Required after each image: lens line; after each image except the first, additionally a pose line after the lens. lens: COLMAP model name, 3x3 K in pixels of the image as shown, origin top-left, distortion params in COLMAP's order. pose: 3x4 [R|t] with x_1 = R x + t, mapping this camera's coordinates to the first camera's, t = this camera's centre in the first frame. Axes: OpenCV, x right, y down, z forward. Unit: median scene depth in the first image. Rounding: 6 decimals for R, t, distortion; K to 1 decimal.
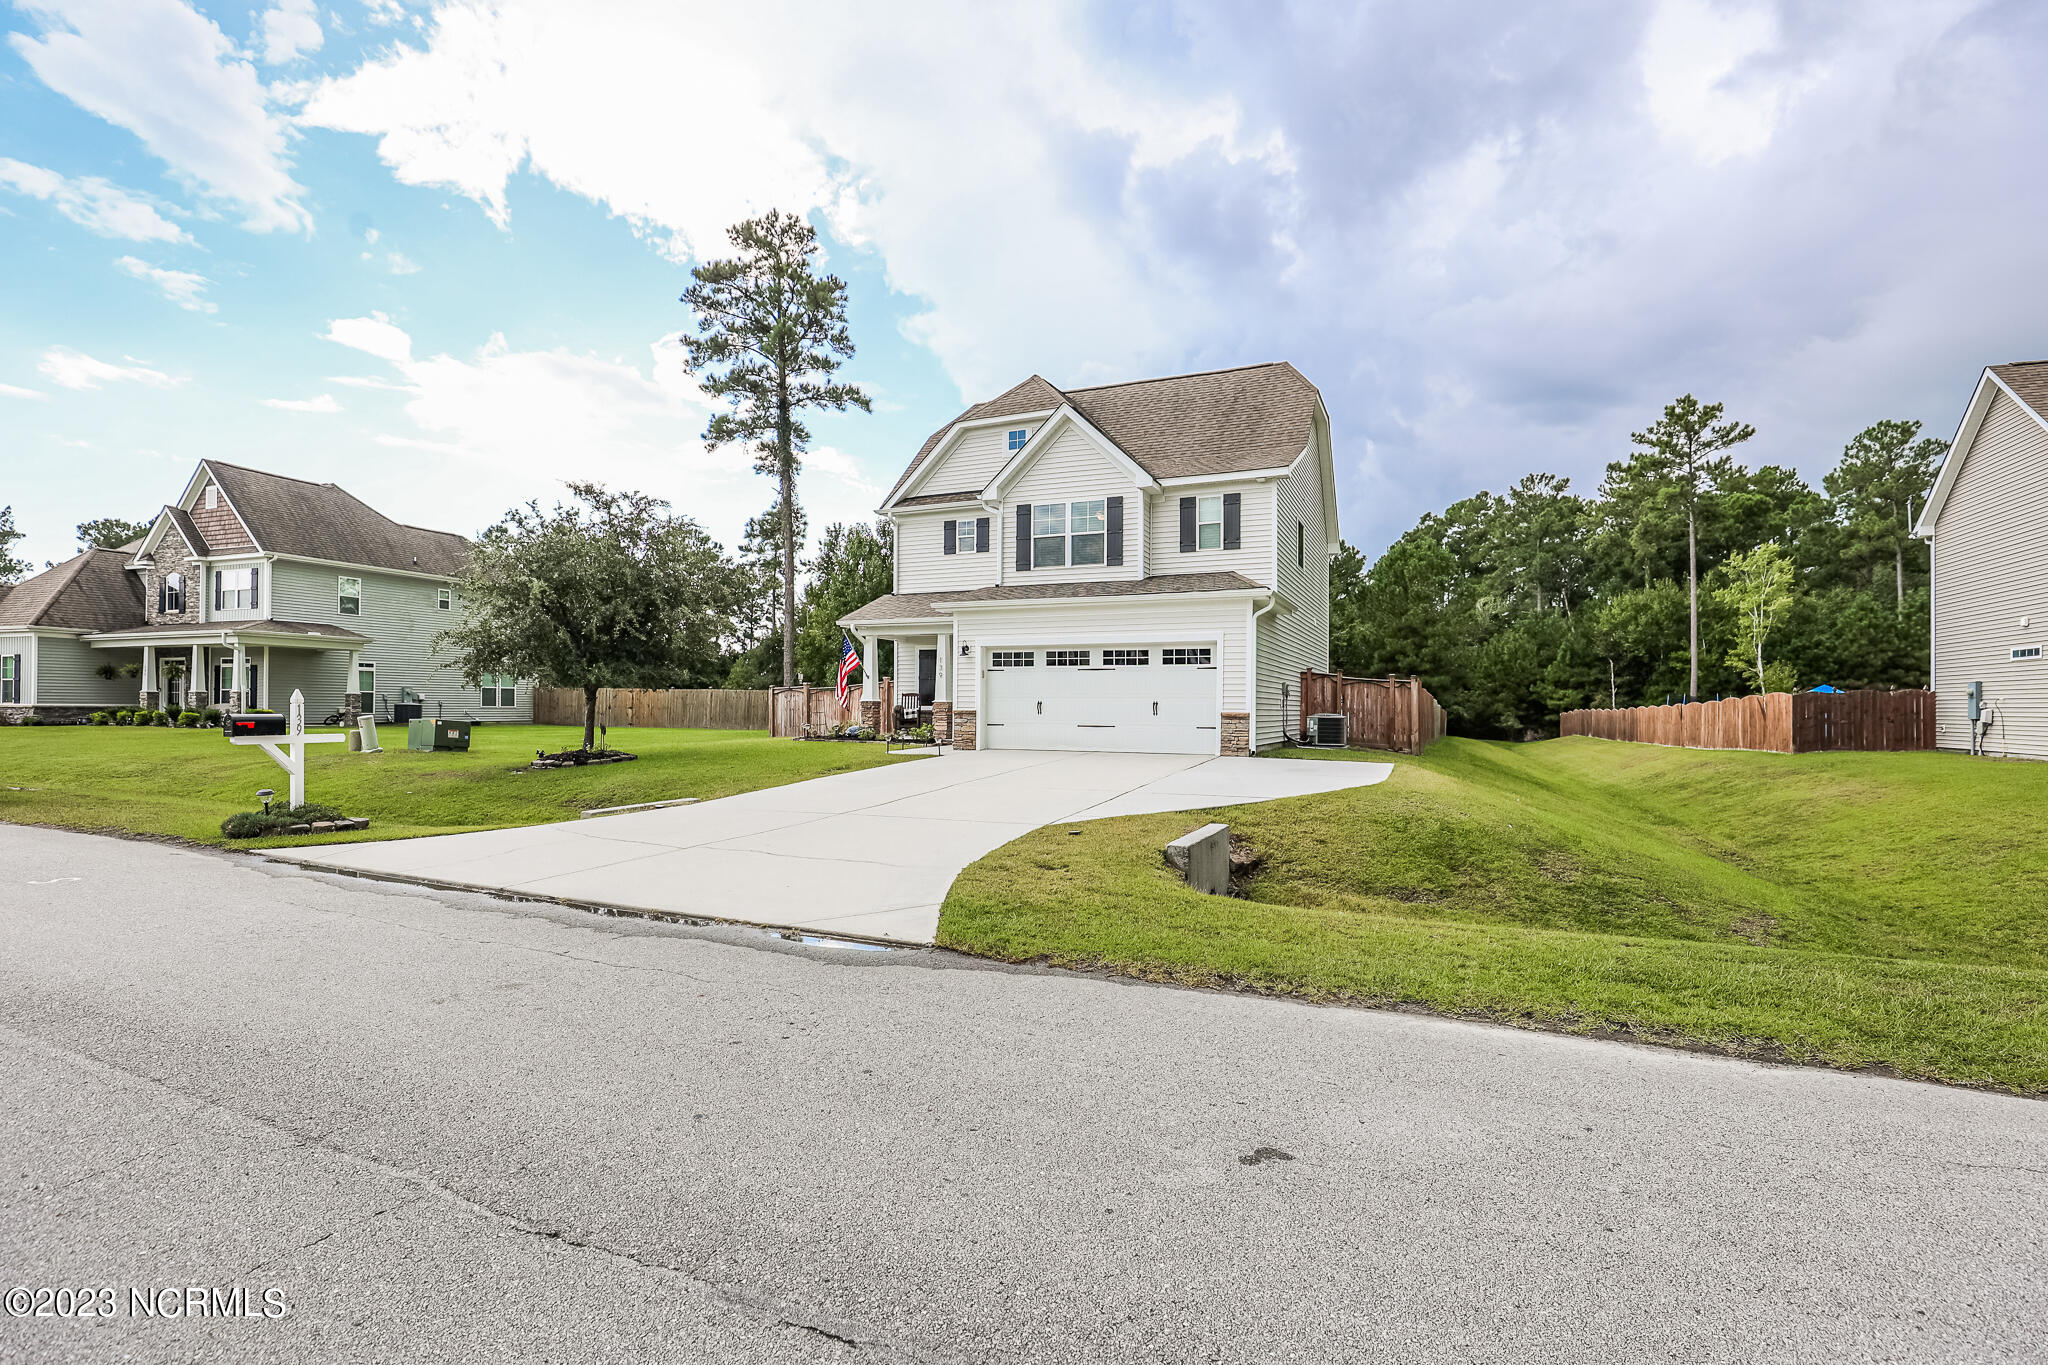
lens RADIAL K [[986.1, 0, 1022.7], [0, 986.1, 690.0], [0, 0, 1]] dist [-0.023775, -0.000298]
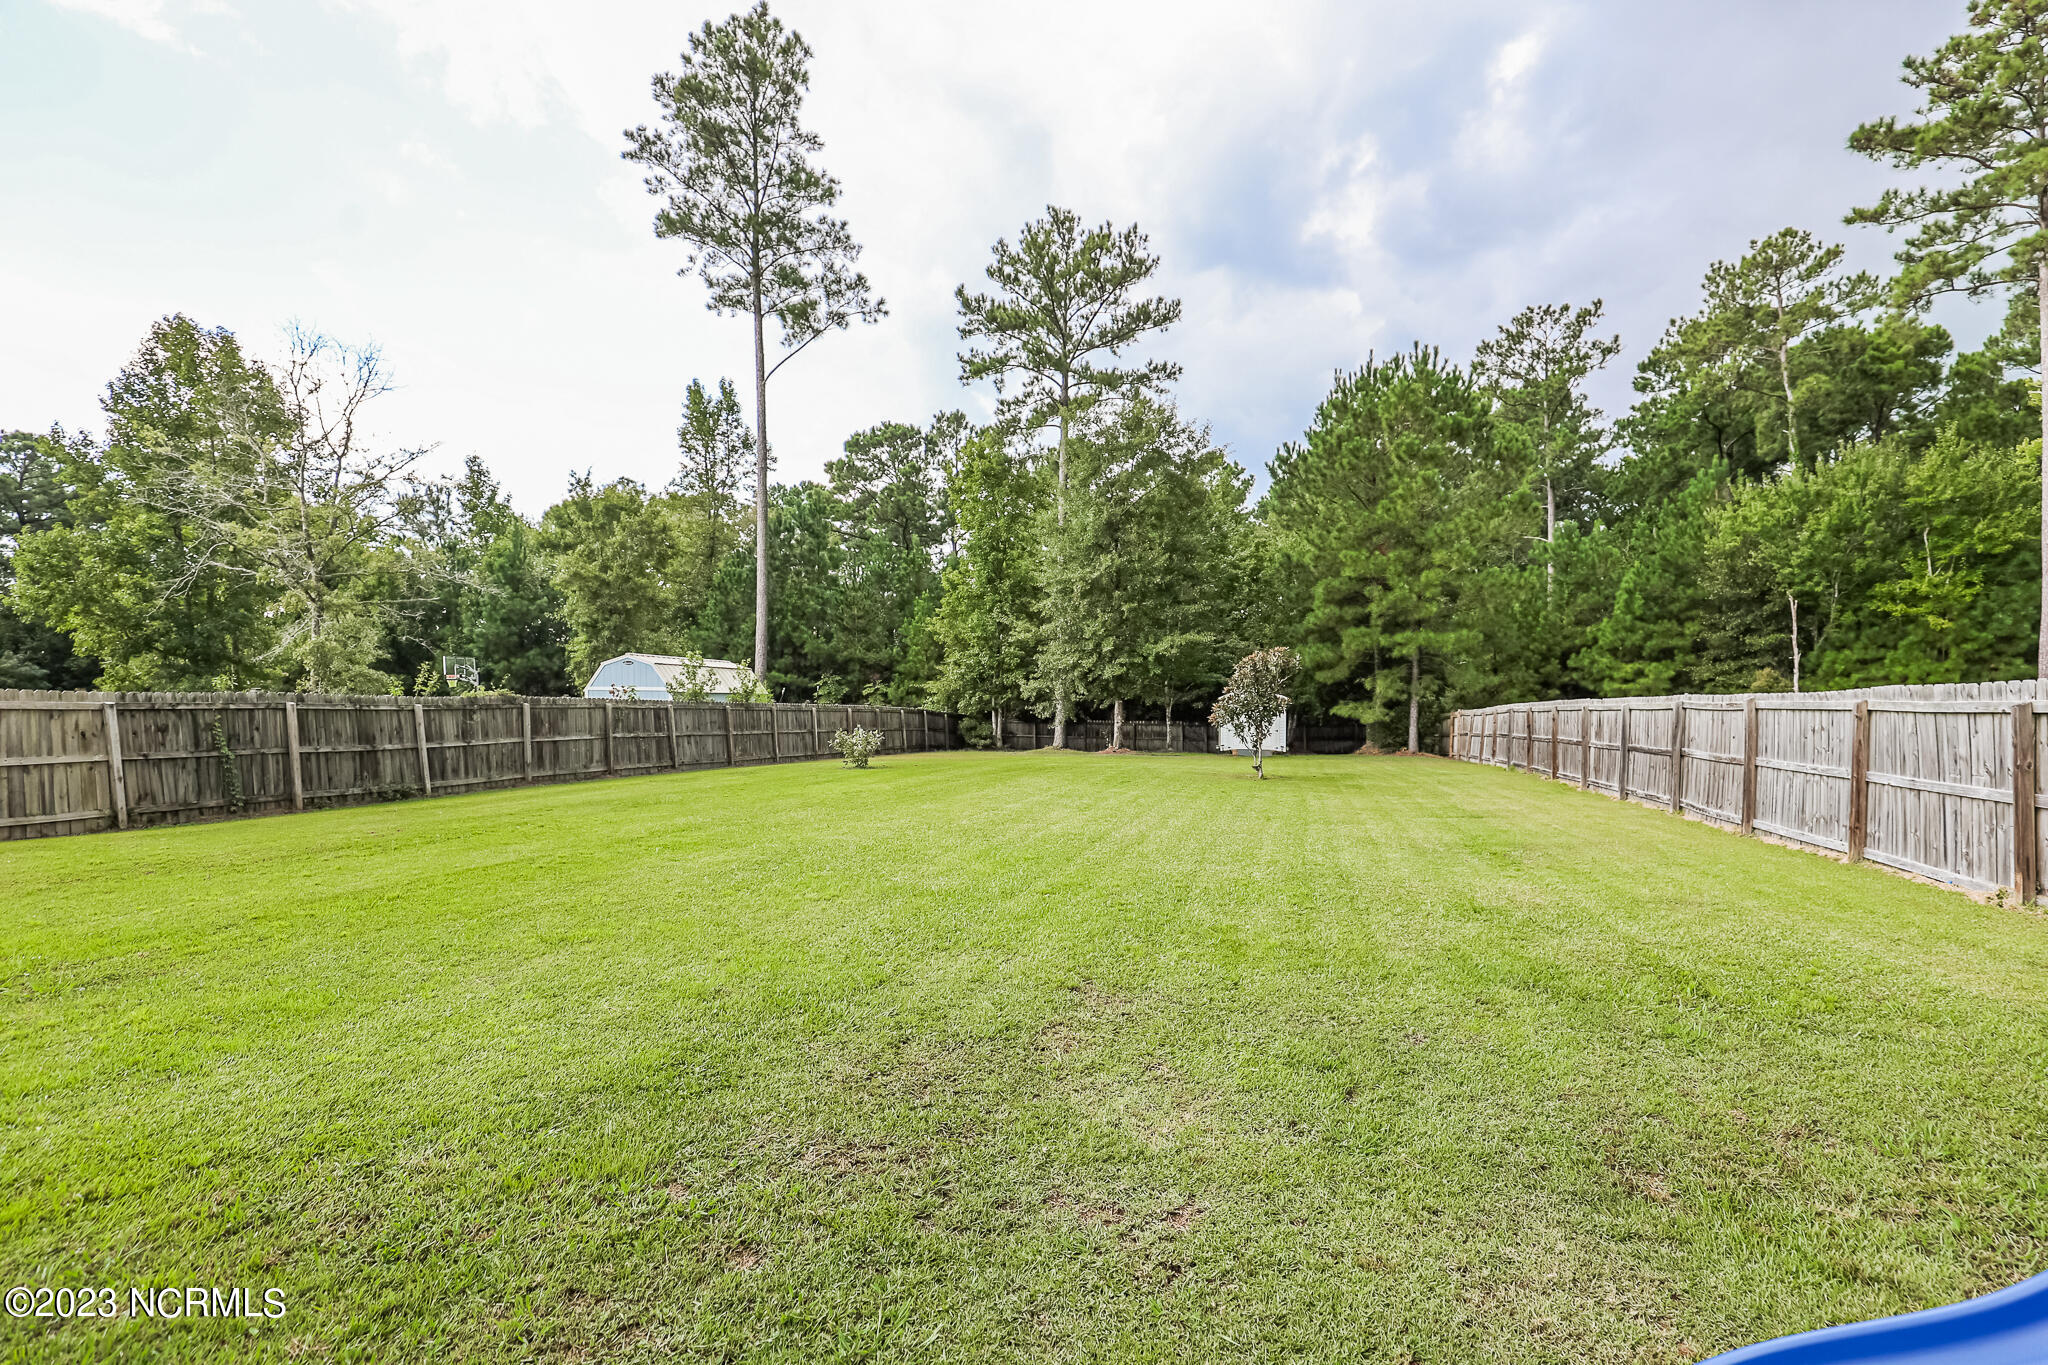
lens RADIAL K [[986.1, 0, 1024.3], [0, 986.1, 690.8], [0, 0, 1]] dist [-0.023775, -0.000298]
pose [[0.990794, -0.015209, 0.134524, 0.150085], [0.014216, 0.999864, 0.008341, 0.005940], [-0.134633, -0.006351, 0.990875, 0.528895]]
